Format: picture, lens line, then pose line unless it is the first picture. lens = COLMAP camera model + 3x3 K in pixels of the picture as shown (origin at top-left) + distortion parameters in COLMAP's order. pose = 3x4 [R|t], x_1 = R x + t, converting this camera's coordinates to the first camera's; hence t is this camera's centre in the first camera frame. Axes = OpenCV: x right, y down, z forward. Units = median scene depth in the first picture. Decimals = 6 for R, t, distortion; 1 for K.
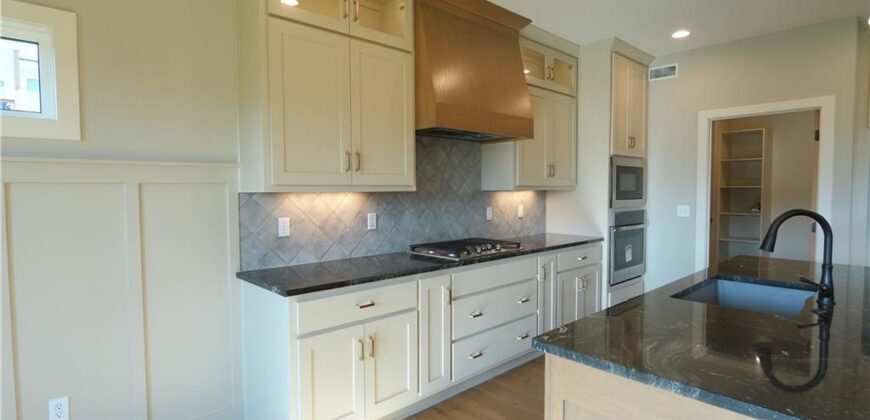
lens RADIAL K [[440.0, 0, 432.4], [0, 440.0, 209.2], [0, 0, 1]] dist [-0.003782, -0.000435]
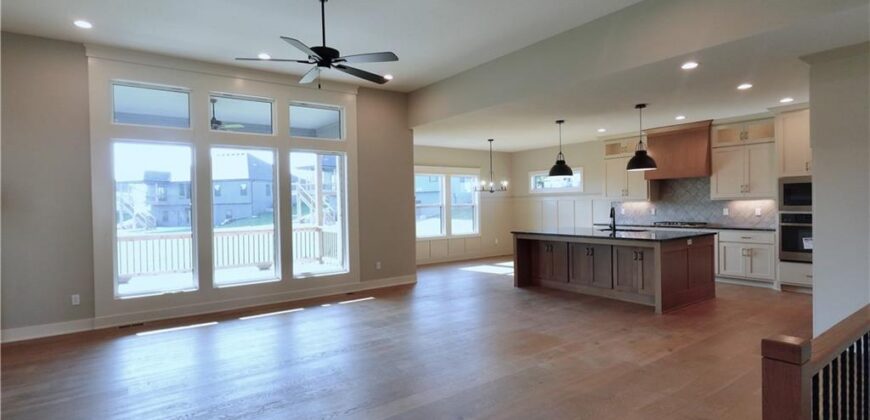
lens RADIAL K [[440.0, 0, 432.4], [0, 440.0, 209.2], [0, 0, 1]] dist [-0.003782, -0.000435]
pose [[-0.125267, 0.019289, -0.991936, 3.285816], [-0.027250, 0.999367, 0.022875, -0.016147], [0.991749, 0.029895, -0.124662, -0.062651]]
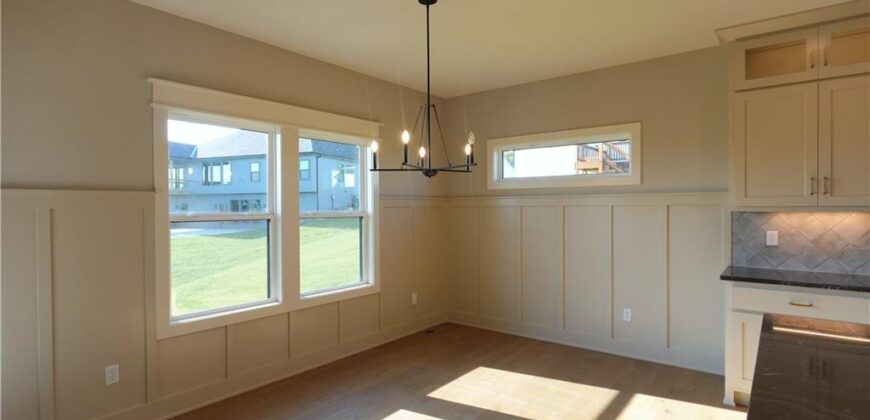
lens RADIAL K [[440.0, 0, 432.4], [0, 440.0, 209.2], [0, 0, 1]] dist [-0.003782, -0.000435]
pose [[0.138438, 0.011032, -0.990310, 0.794126], [-0.040899, 0.999149, 0.005413, -0.010516], [0.989526, 0.039753, 0.138771, -0.166947]]
